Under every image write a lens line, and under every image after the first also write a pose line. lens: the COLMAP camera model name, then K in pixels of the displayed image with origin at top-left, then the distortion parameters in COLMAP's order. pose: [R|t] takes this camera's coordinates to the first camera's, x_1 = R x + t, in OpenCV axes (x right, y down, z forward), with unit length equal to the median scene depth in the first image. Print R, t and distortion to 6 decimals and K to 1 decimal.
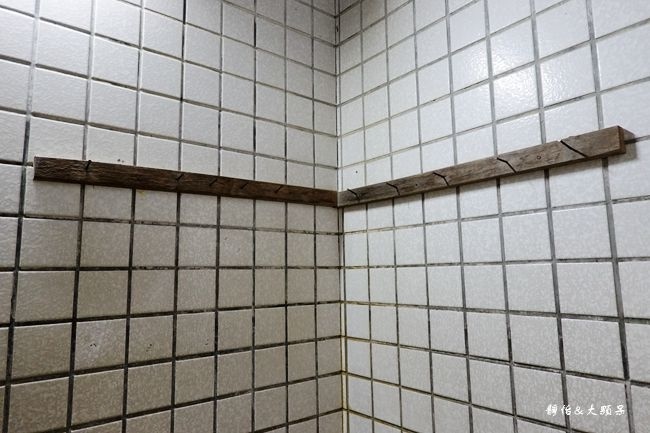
lens RADIAL K [[450.4, 0, 325.1], [0, 450.4, 217.3], [0, 0, 1]] dist [0.026614, 0.002566]
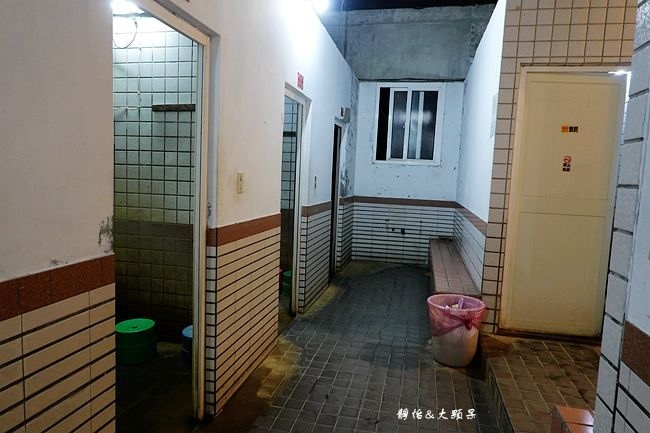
lens RADIAL K [[450.4, 0, 324.5], [0, 450.4, 216.4], [0, 0, 1]] dist [0.026614, 0.002566]
pose [[0.619494, 0.119268, -0.775888, 2.903255], [0.052486, 0.979886, 0.192533, 0.105630], [0.783245, -0.159996, 0.600774, -0.215452]]
